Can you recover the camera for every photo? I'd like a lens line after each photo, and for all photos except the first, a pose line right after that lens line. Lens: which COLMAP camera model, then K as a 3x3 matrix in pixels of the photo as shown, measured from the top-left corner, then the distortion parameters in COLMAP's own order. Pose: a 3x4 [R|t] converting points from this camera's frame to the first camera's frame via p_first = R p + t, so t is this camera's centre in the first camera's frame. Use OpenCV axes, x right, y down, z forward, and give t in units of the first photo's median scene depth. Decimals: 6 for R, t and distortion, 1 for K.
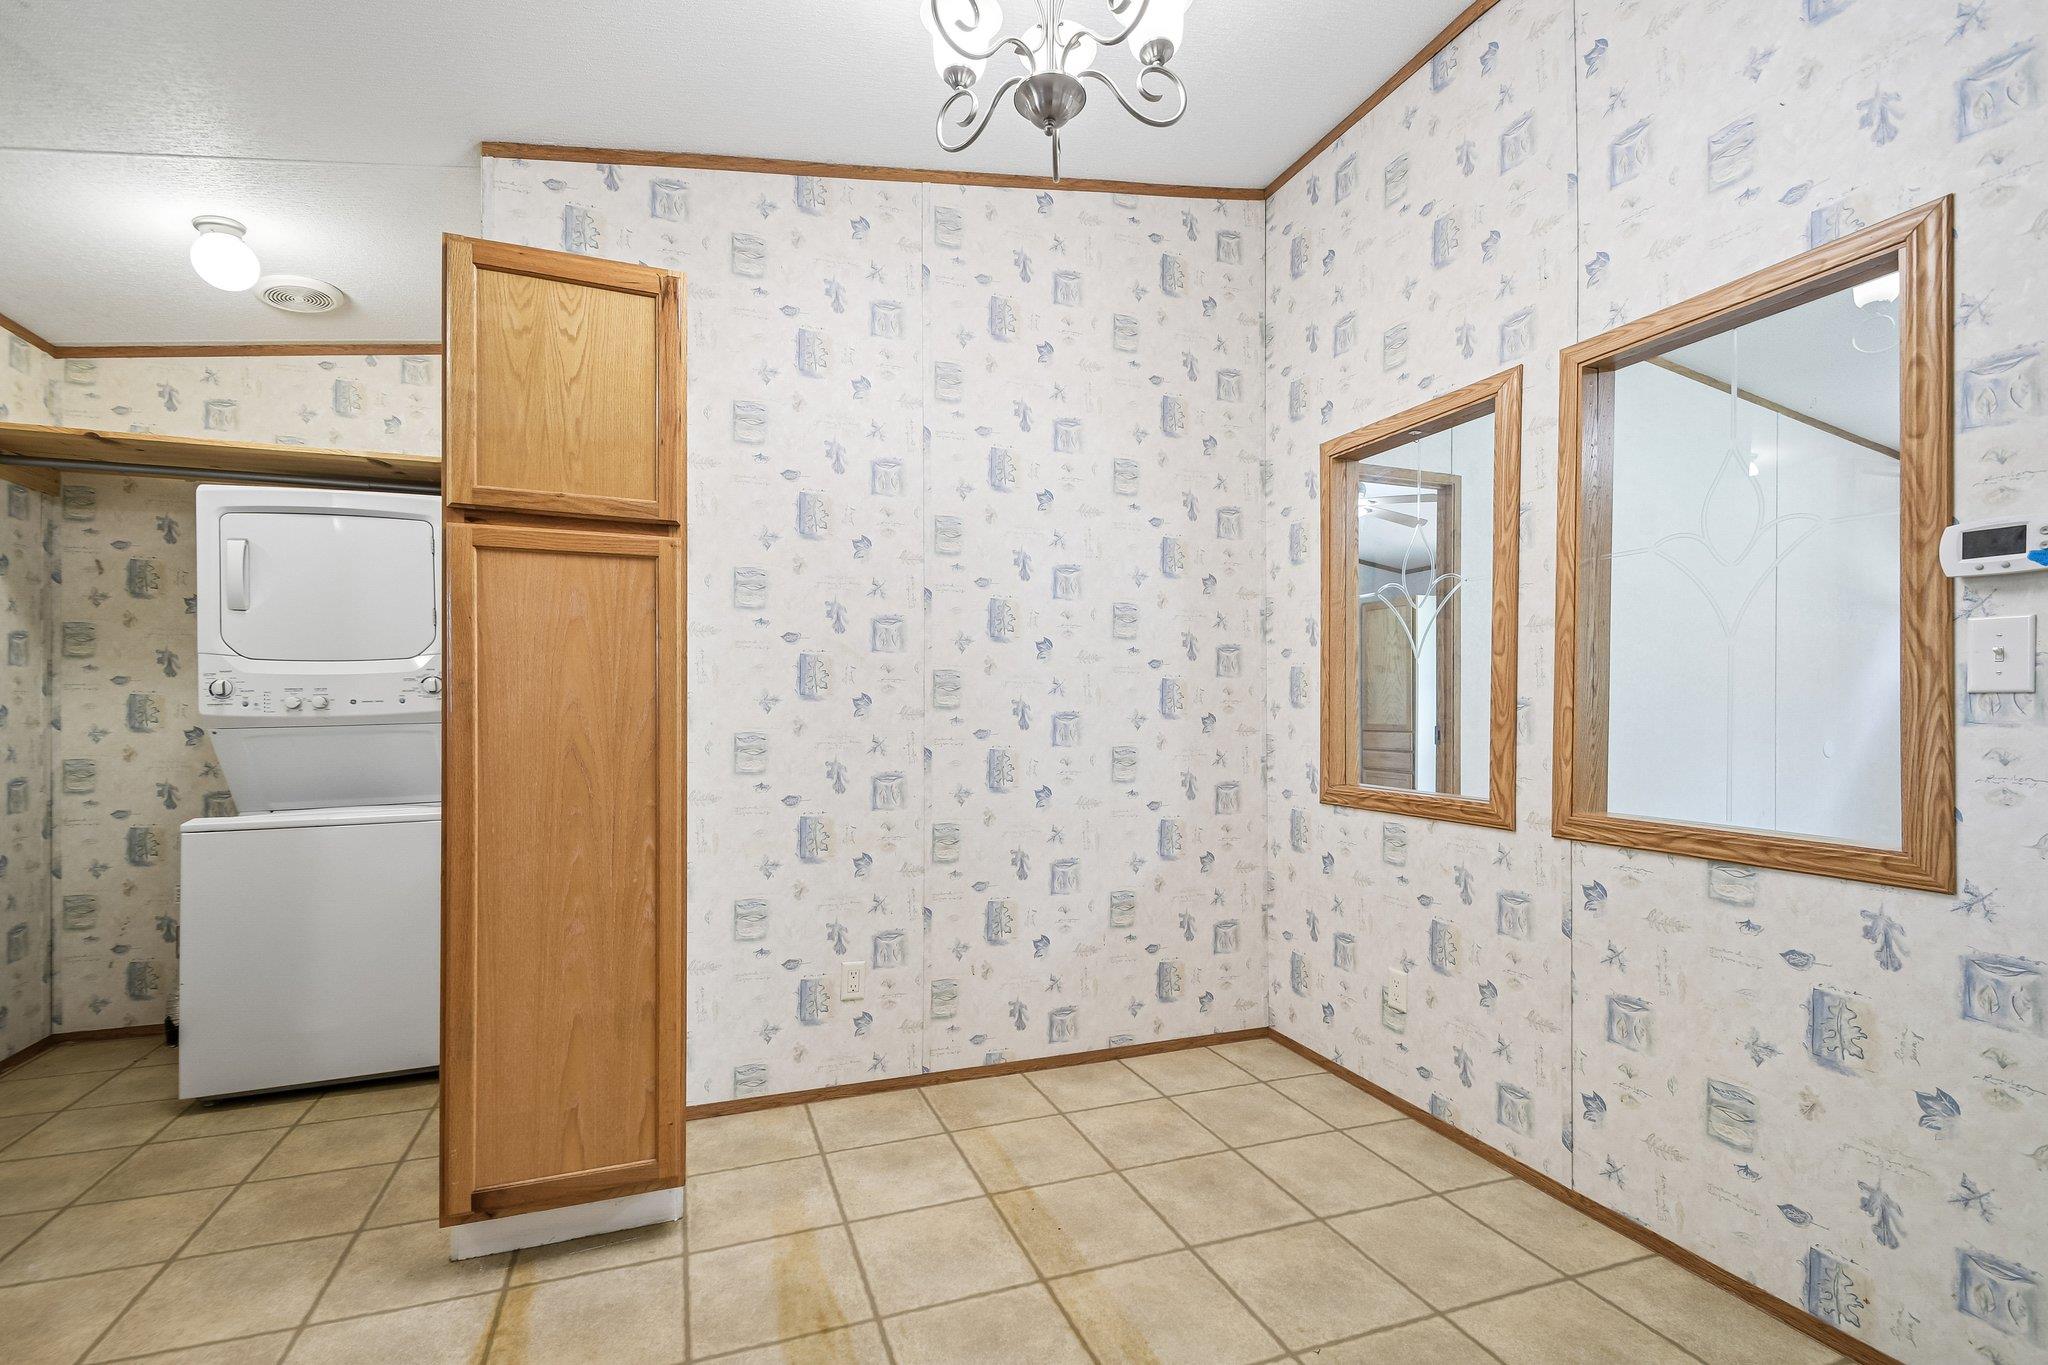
lens RADIAL K [[906.7, 0, 1053.2], [0, 906.7, 714.8], [0, 0, 1]] dist [0.016309, -0.009493]
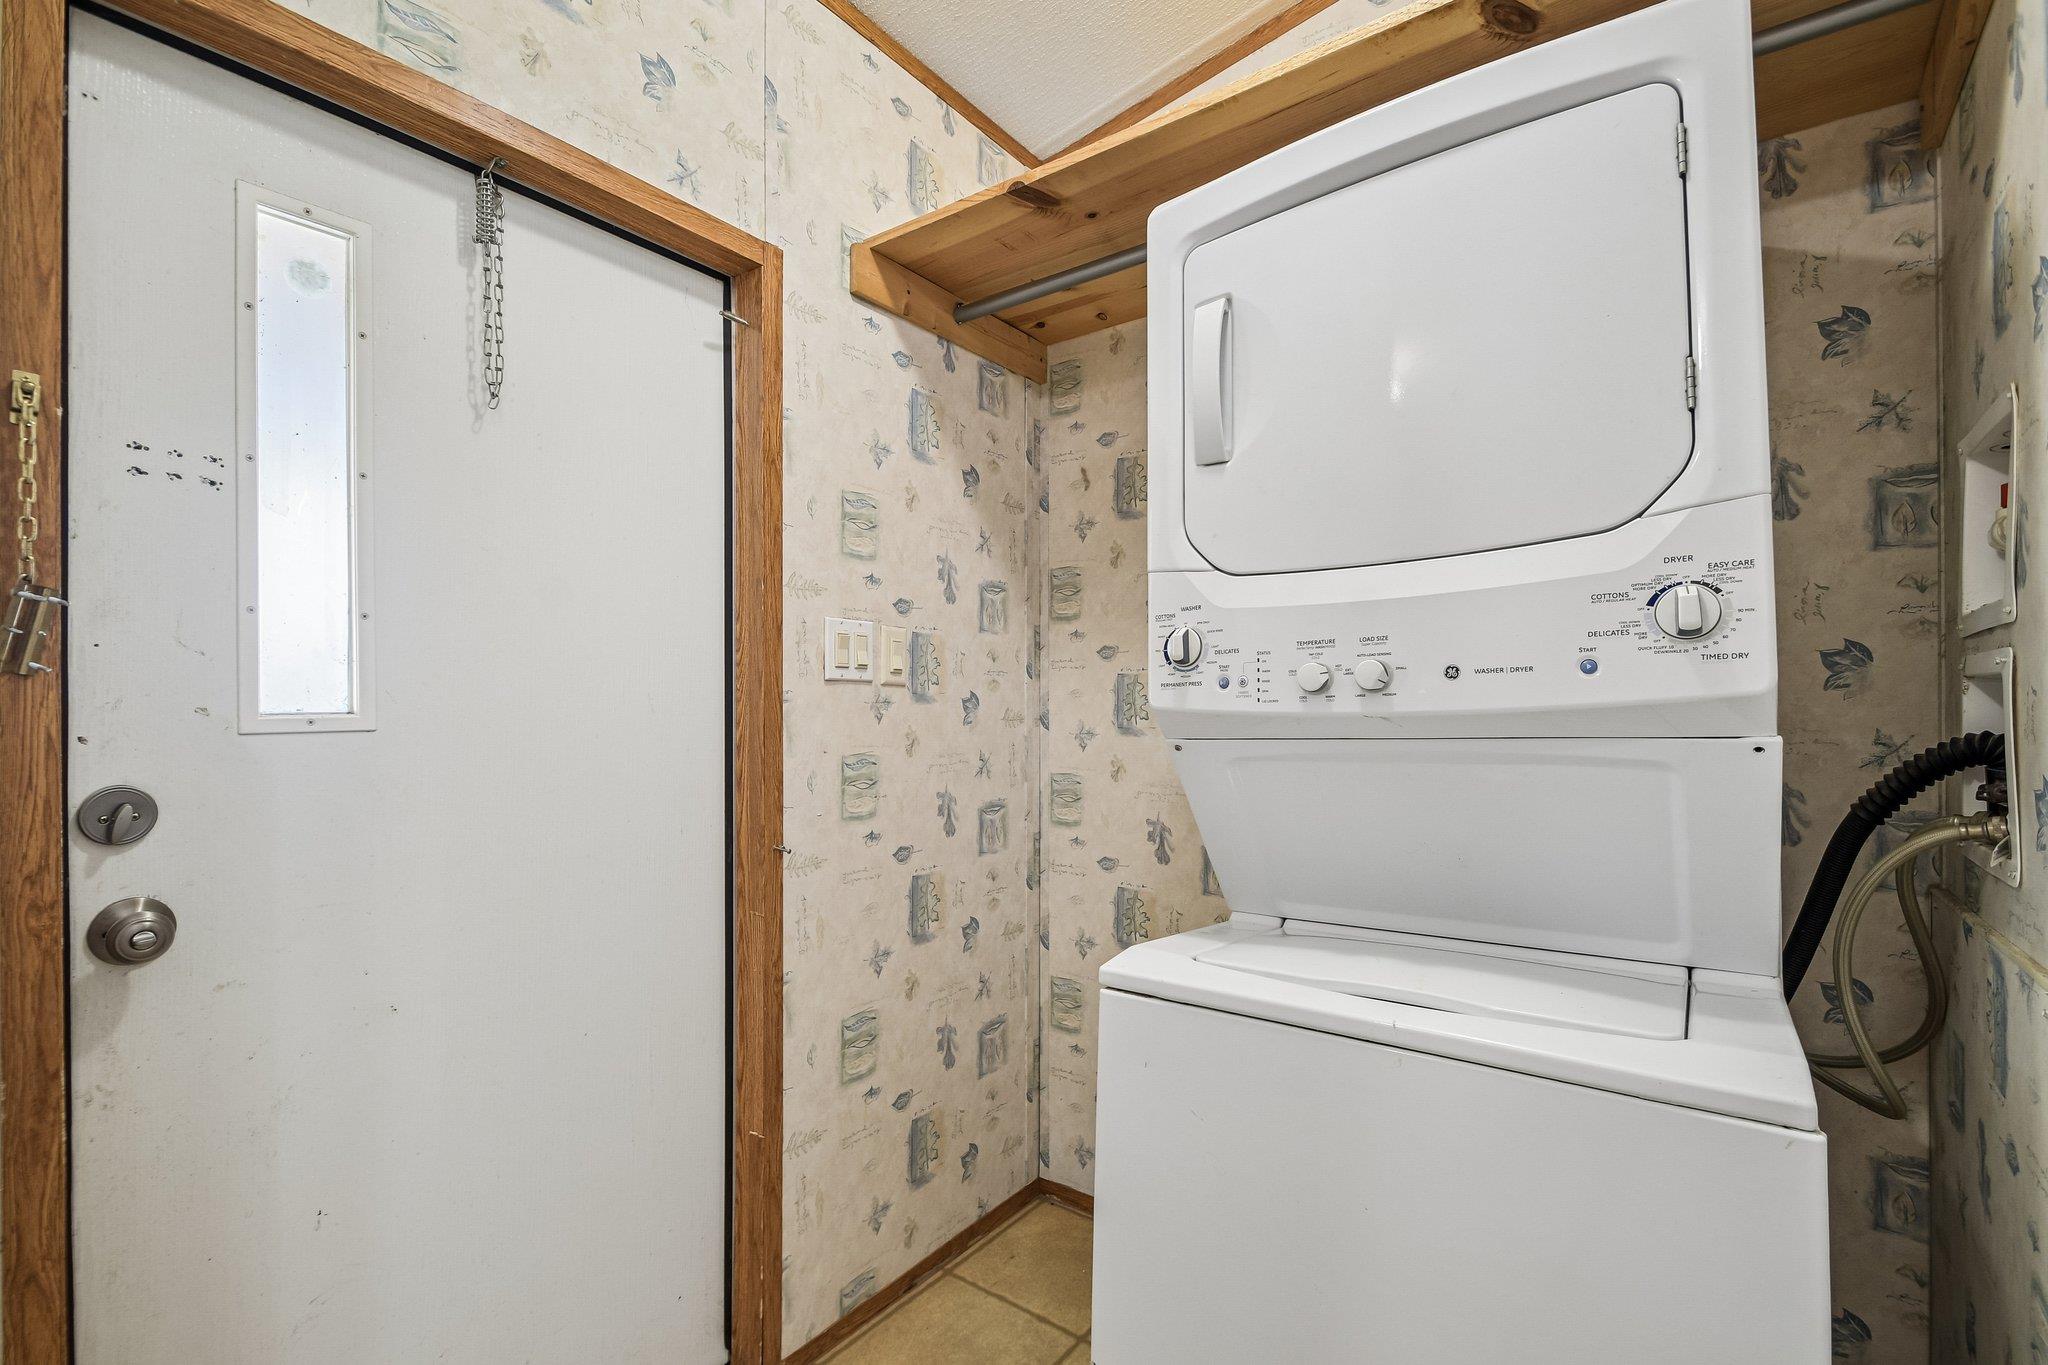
lens RADIAL K [[906.7, 0, 1022.9], [0, 906.7, 694.5], [0, 0, 1]] dist [0.016309, -0.009493]
pose [[0.507796, -0.008301, -0.861438, -0.525758], [-0.004597, 0.999913, -0.012346, -0.000647], [0.861465, 0.010229, 0.507714, 0.651179]]
